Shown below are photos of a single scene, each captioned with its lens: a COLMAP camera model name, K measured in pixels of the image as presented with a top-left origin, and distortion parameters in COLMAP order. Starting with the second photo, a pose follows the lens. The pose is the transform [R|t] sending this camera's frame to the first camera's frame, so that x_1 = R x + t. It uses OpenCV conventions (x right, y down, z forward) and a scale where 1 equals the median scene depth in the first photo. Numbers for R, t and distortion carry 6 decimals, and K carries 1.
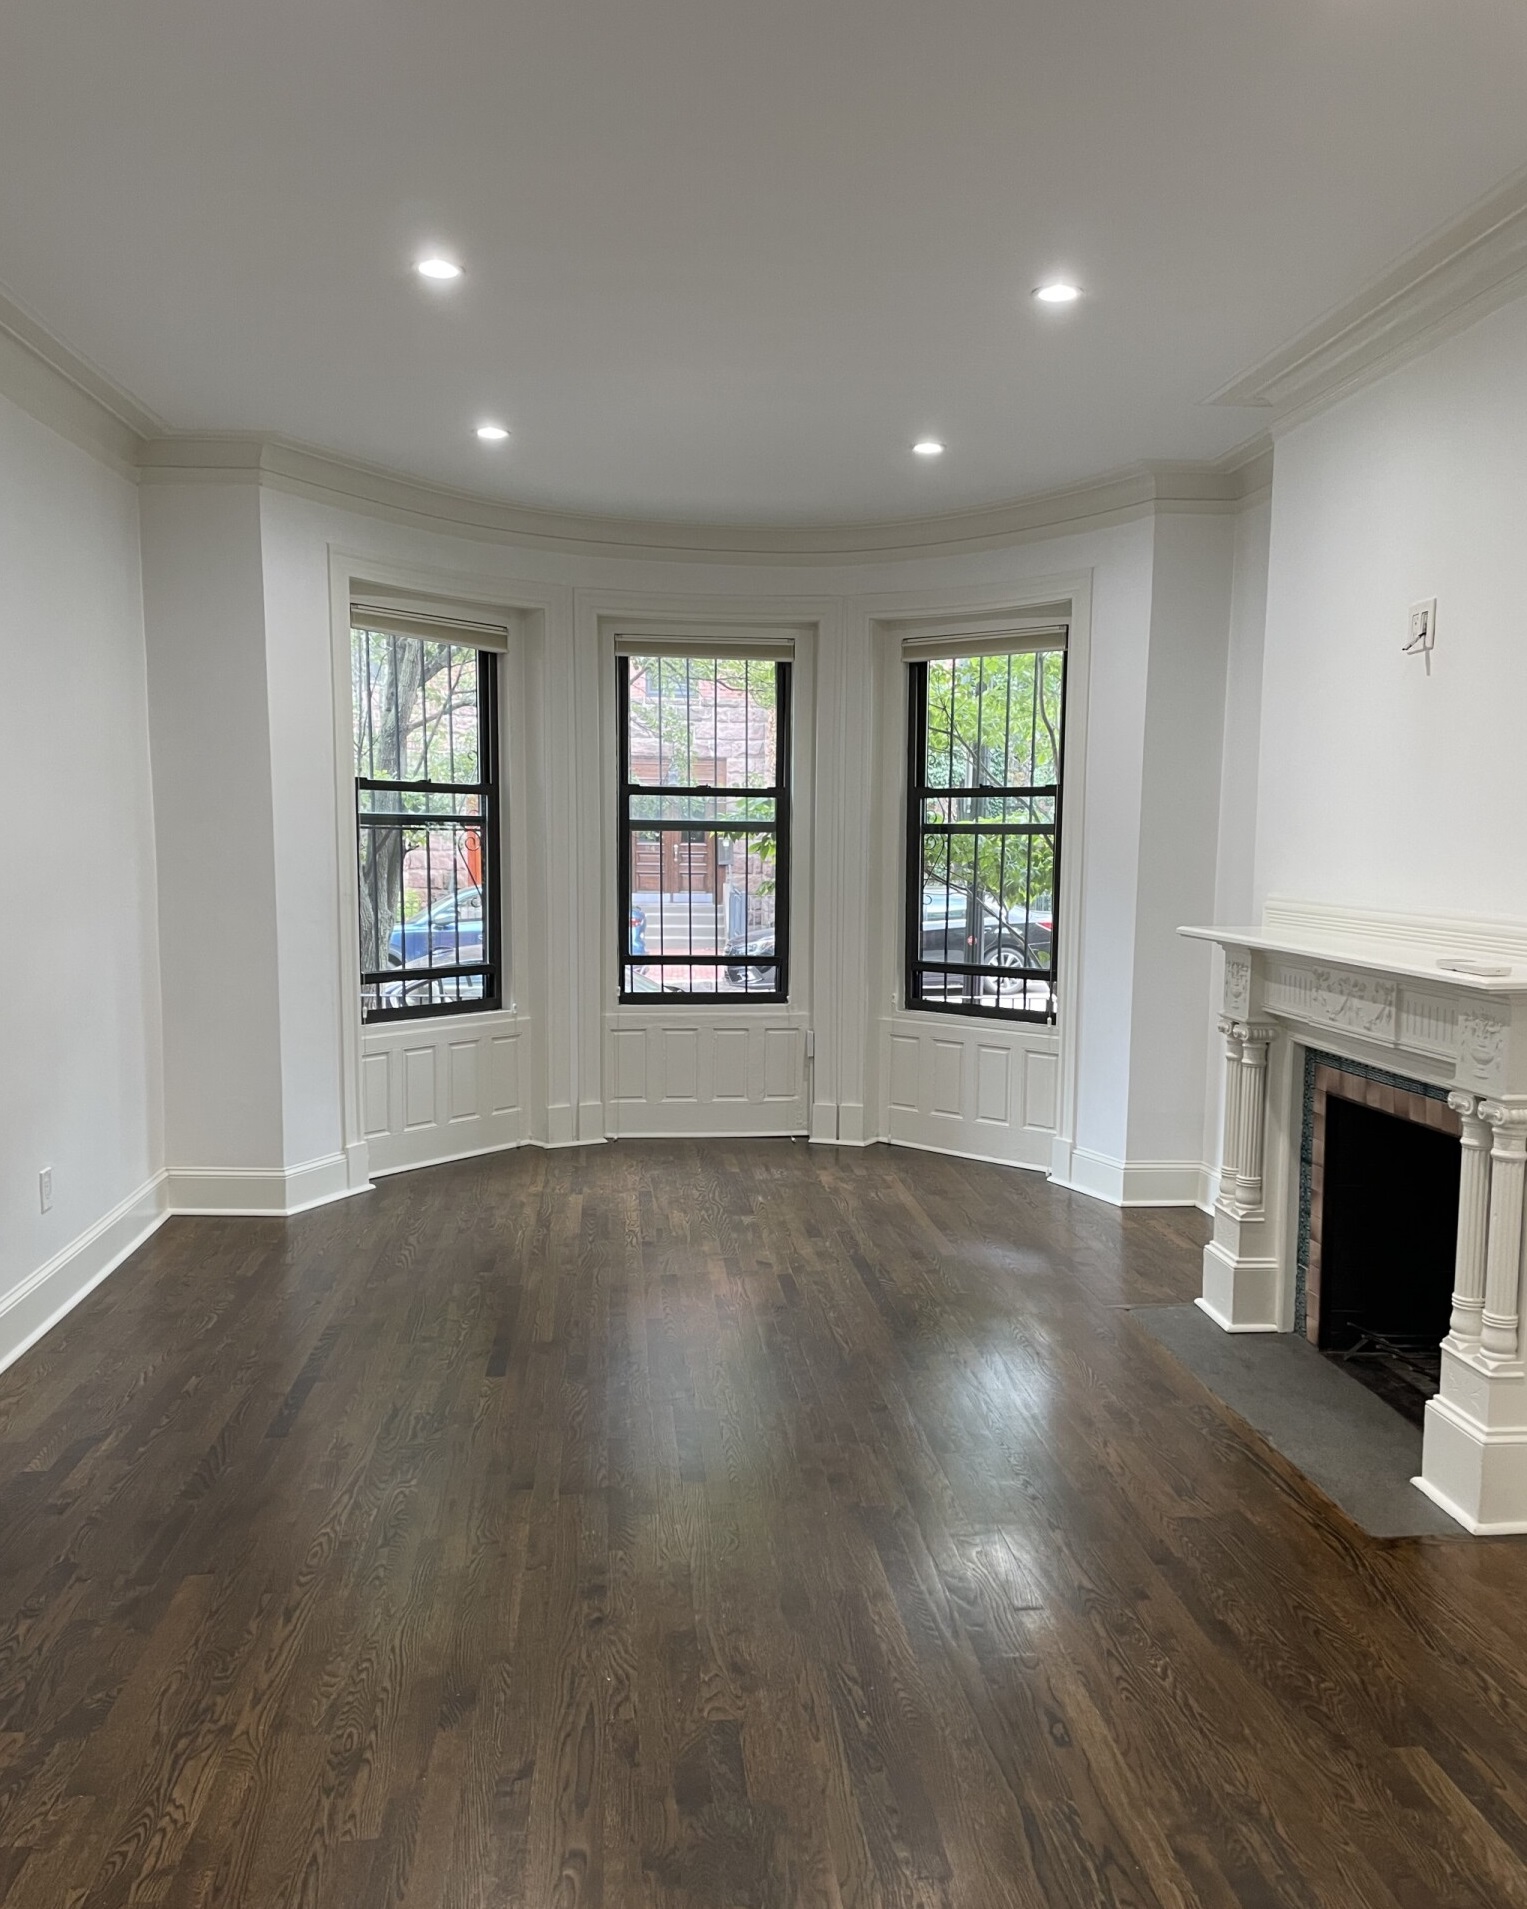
lens RADIAL K [[1541.5, 0, 761.1], [0, 1541.5, 1017.2], [0, 0, 1]] dist [0.103046, -0.134380]
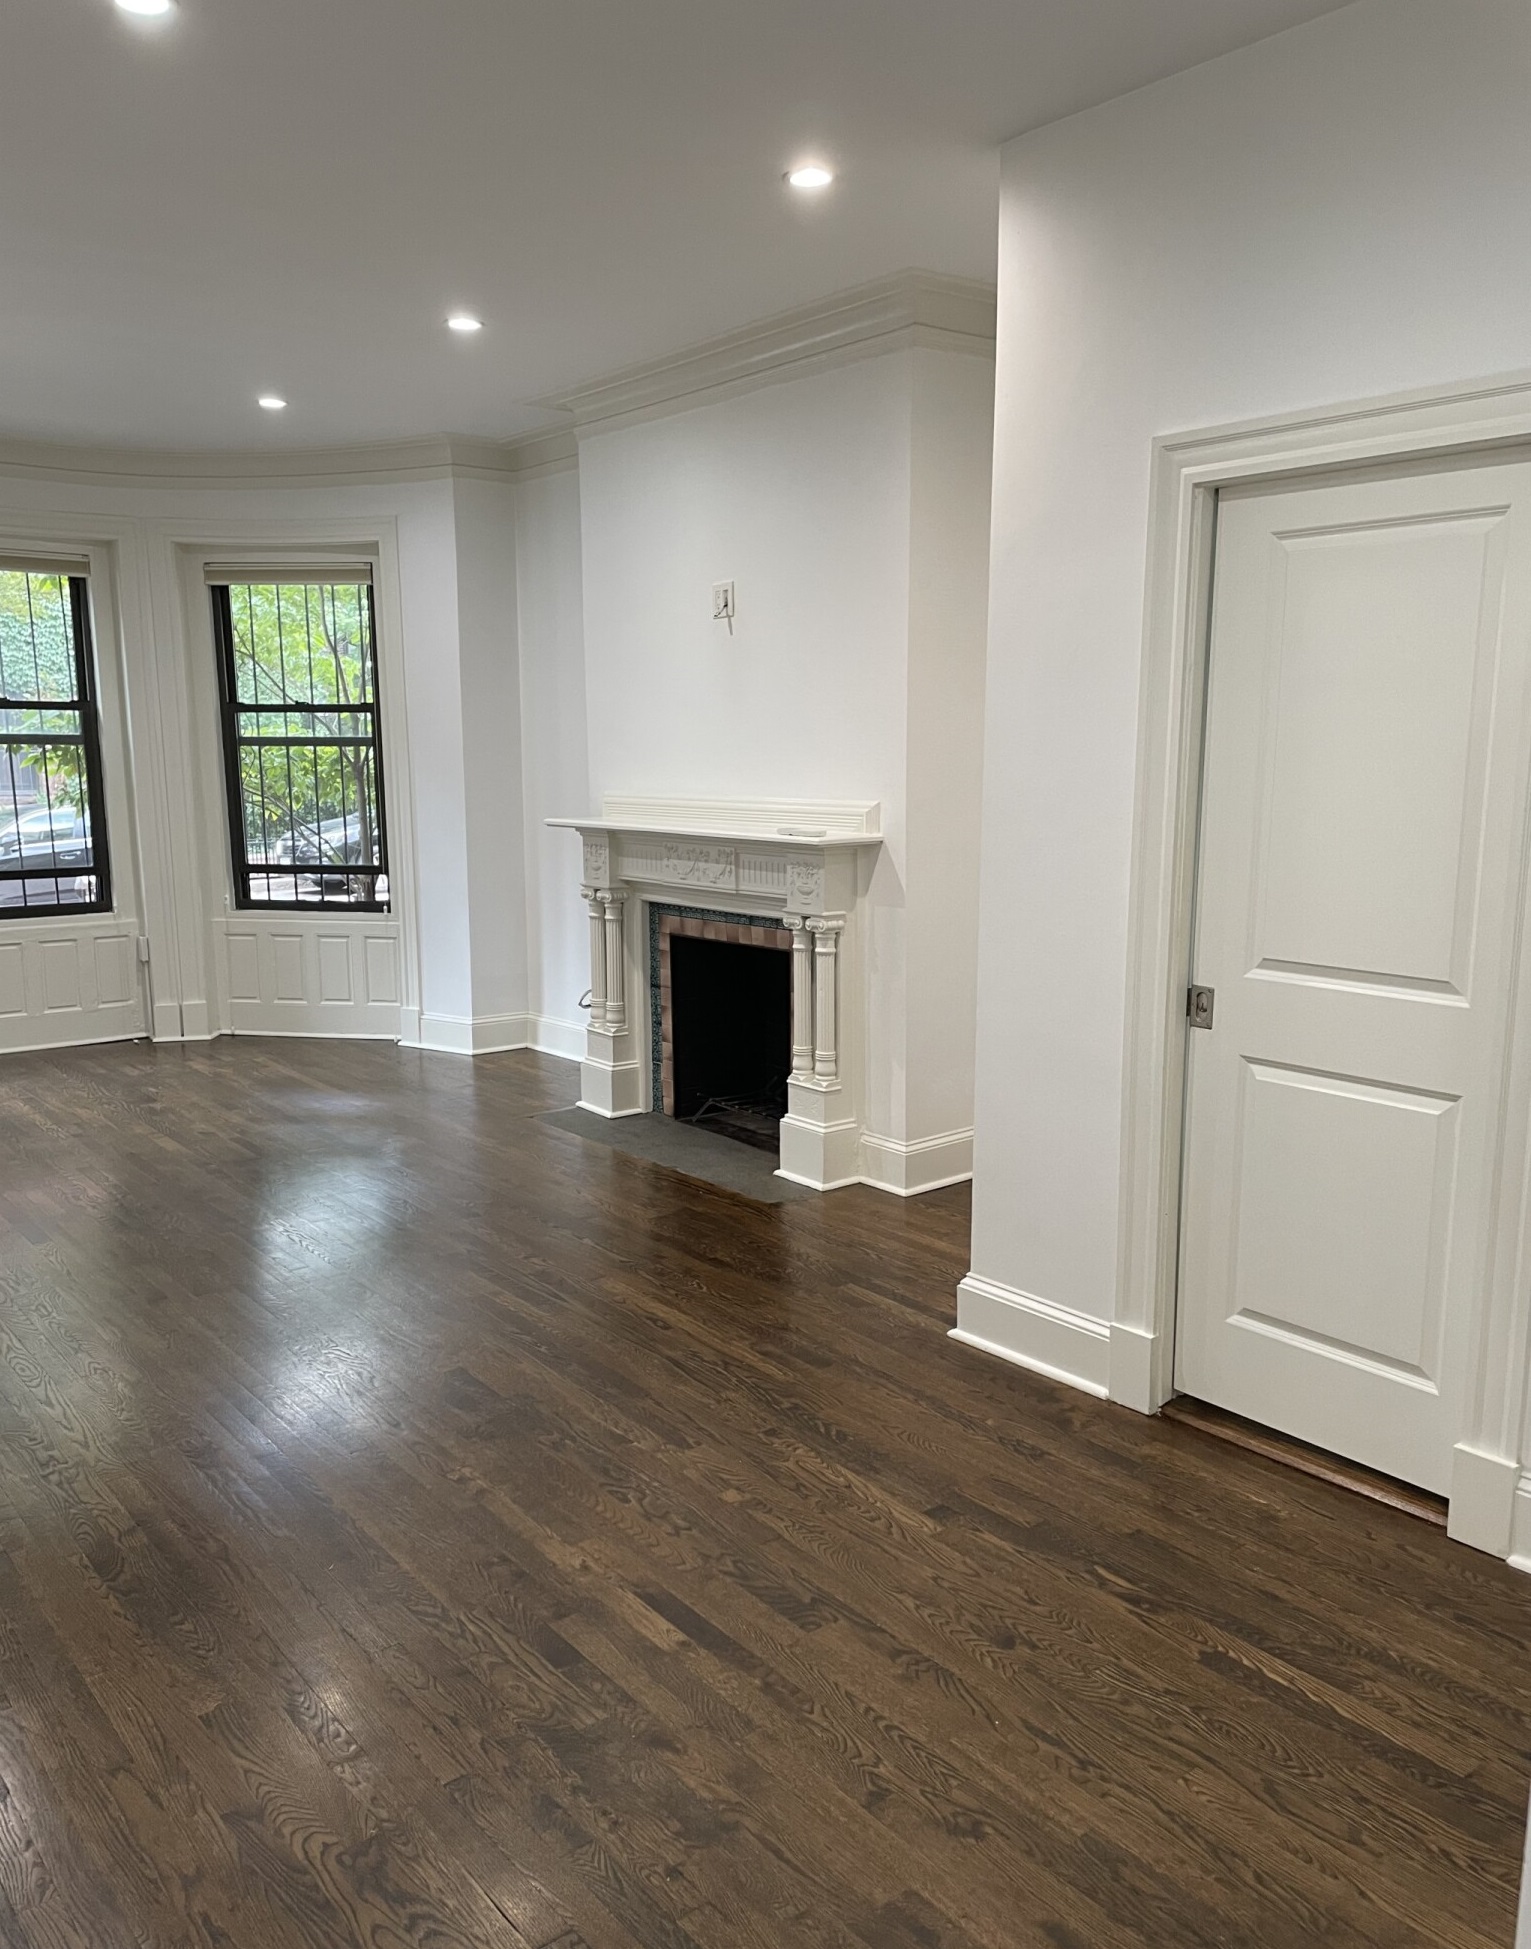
lens RADIAL K [[1570.1, 0, 767.2], [0, 1570.1, 1042.0], [0, 0, 1]] dist [0.104633, -0.166406]
pose [[0.836124, -0.111462, 0.537096, -0.314093], [0.074733, 0.993155, 0.089766, 0.023199], [-0.543425, -0.034917, 0.838731, -0.219056]]
